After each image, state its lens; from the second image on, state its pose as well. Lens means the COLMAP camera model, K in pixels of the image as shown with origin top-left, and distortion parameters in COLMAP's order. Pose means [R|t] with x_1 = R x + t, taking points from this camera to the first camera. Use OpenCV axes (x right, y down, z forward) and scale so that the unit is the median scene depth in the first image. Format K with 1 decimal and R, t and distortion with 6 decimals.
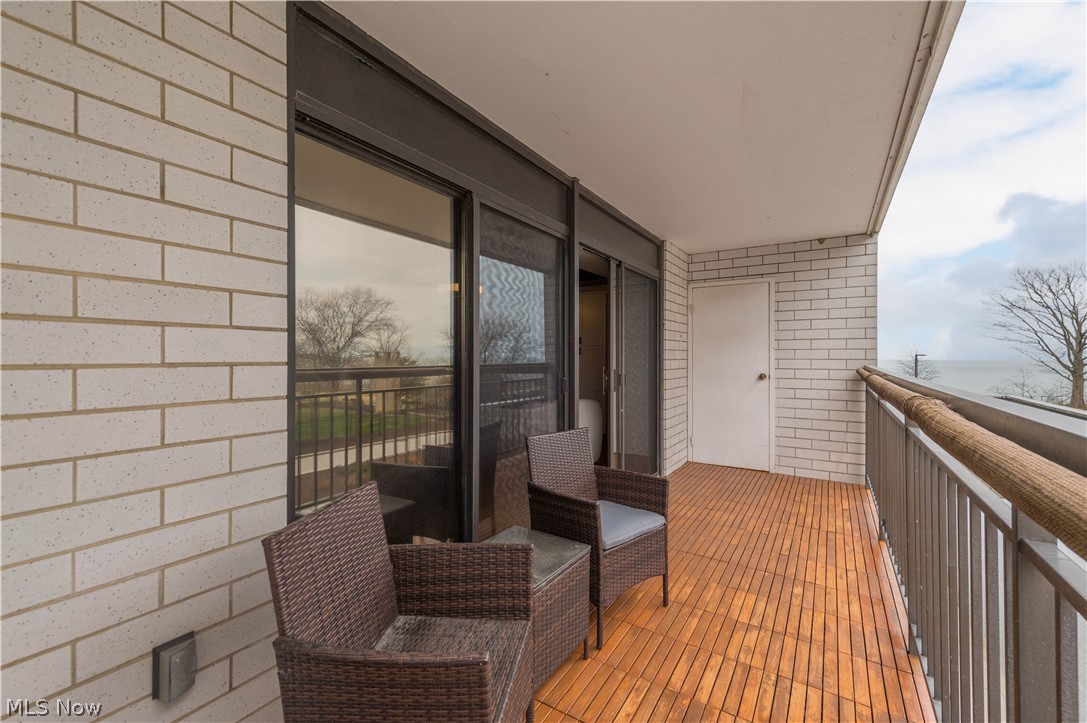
lens RADIAL K [[447.8, 0, 567.9], [0, 447.8, 352.1], [0, 0, 1]] dist [0.017348, -0.003767]
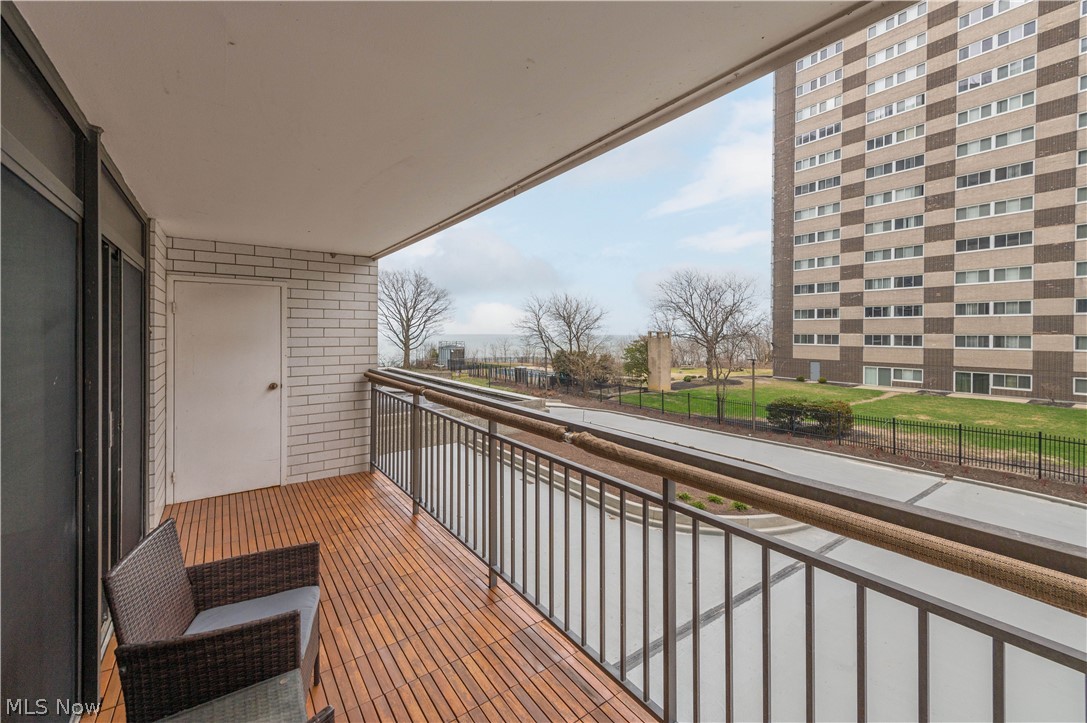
lens RADIAL K [[434.3, 0, 554.1], [0, 434.3, 330.3], [0, 0, 1]] dist [0.019243, -0.005197]
pose [[0.386836, 0.006968, 0.922122, -0.269656], [-0.010288, 0.999942, -0.003240, -0.095239], [-0.922091, -0.008234, 0.386885, 0.146633]]
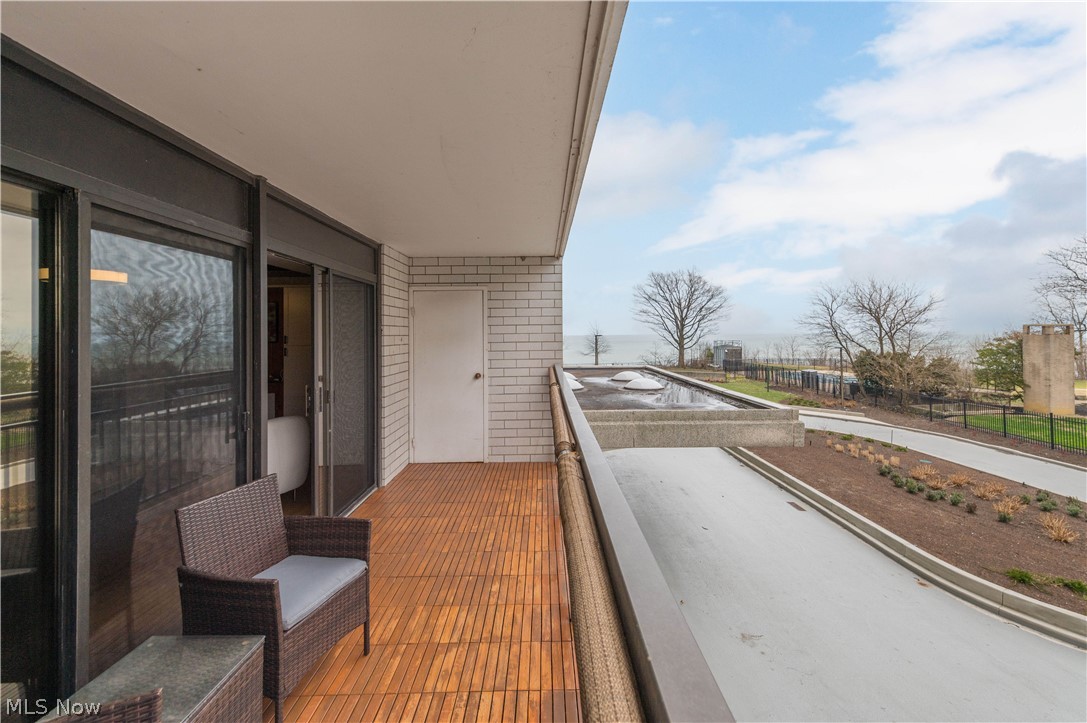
lens RADIAL K [[434.3, 0, 554.1], [0, 434.3, 330.3], [0, 0, 1]] dist [0.019243, -0.005197]
pose [[0.848518, -0.005387, 0.529140, 0.041683], [0.007079, 0.999974, -0.001171, -0.078857], [-0.529120, 0.004739, 0.848534, -0.004800]]
